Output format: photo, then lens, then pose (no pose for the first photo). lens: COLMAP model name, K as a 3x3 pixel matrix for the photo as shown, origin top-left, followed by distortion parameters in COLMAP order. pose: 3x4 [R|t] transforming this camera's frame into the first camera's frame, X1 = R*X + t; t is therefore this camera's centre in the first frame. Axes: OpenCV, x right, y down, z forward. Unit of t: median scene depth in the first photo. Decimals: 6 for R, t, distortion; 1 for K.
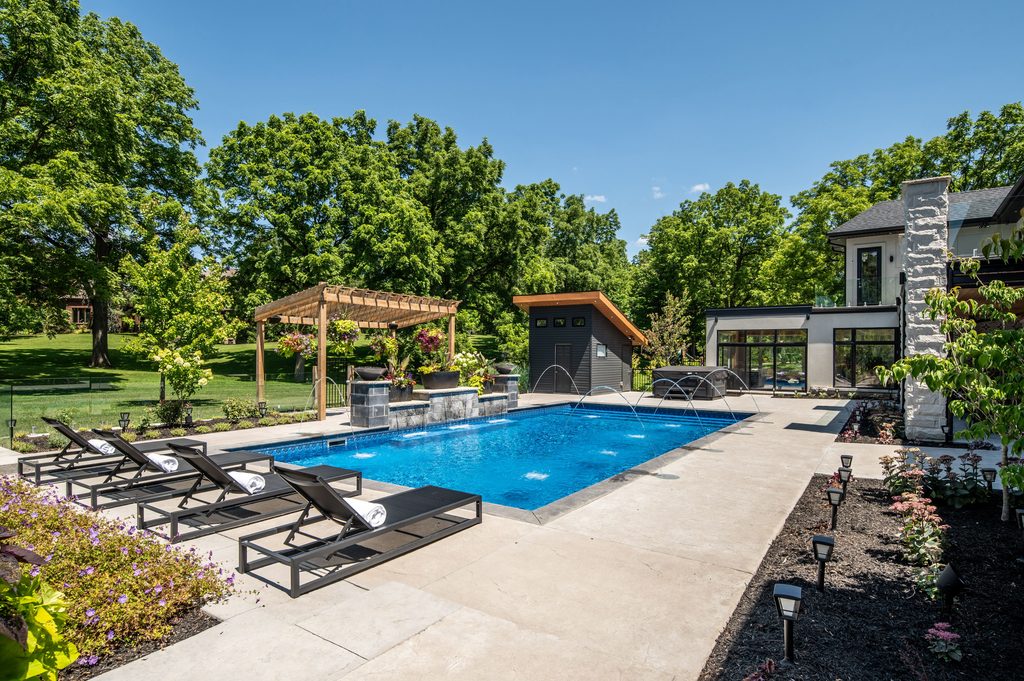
lens RADIAL K [[558.9, 0, 523.2], [0, 558.9, 347.6], [0, 0, 1]] dist [0.005756, -0.004390]
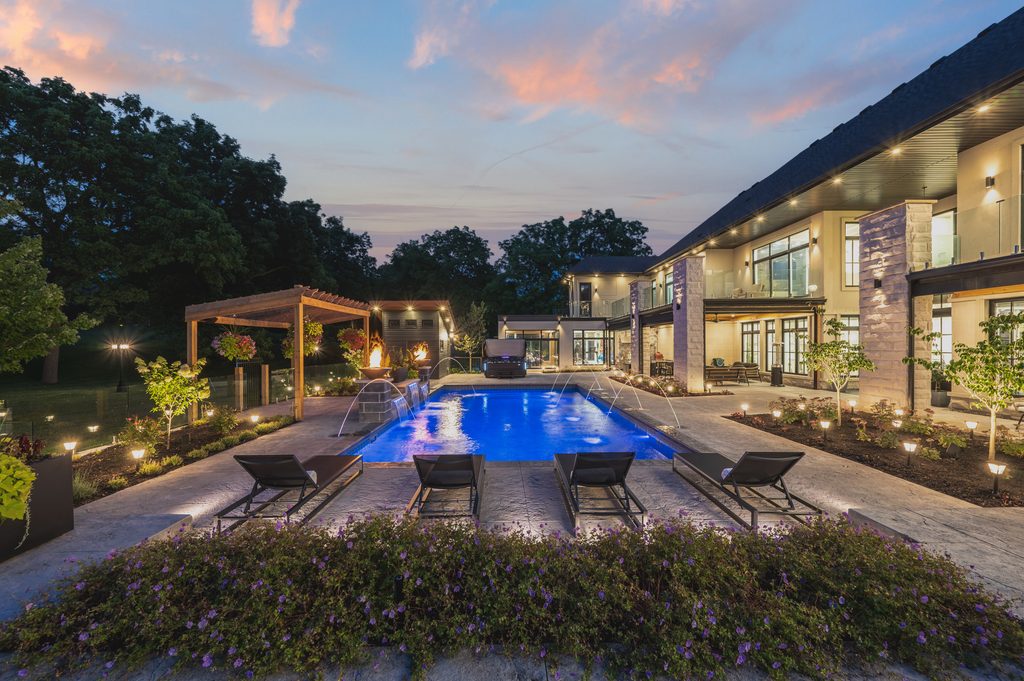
lens RADIAL K [[412.7, 0, 510.3], [0, 412.7, 340.5], [0, 0, 1]] dist [0.002461, 0.000364]
pose [[0.822610, -0.007330, 0.568559, -0.163057], [0.004475, 0.999969, 0.006417, -0.007122], [-0.568589, -0.002735, 0.822617, 0.056232]]
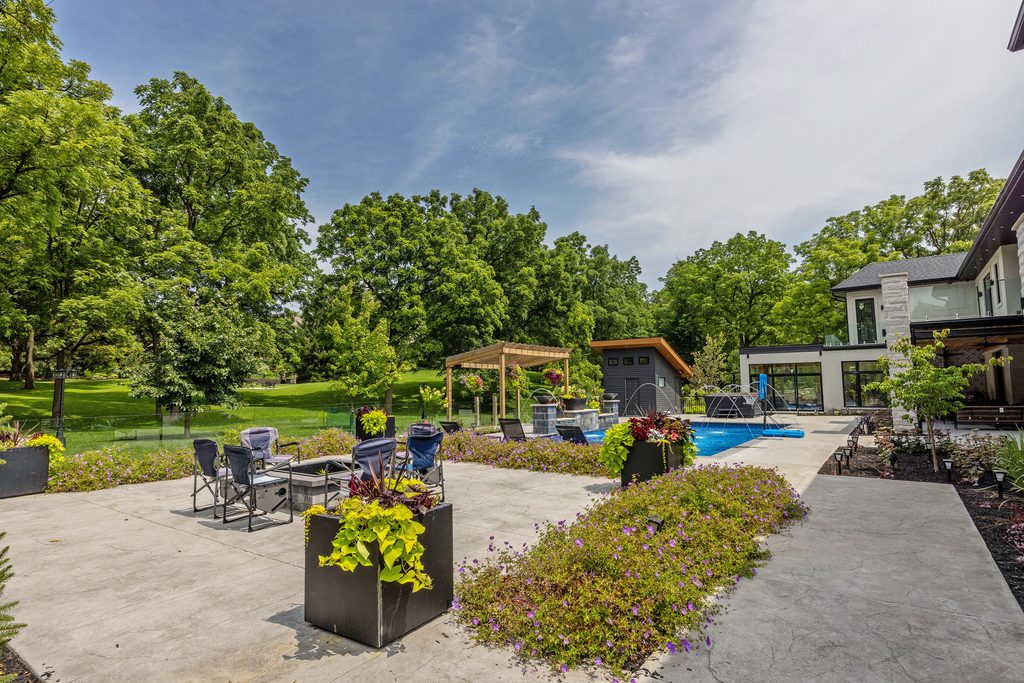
lens RADIAL K [[558.9, 0, 507.1], [0, 558.9, 335.3], [0, 0, 1]] dist [0.005756, -0.004390]
pose [[0.999399, -0.022750, -0.026145, -0.106598], [0.020549, 0.996456, -0.081561, -0.002548], [0.027908, 0.080975, 0.996325, -0.184857]]
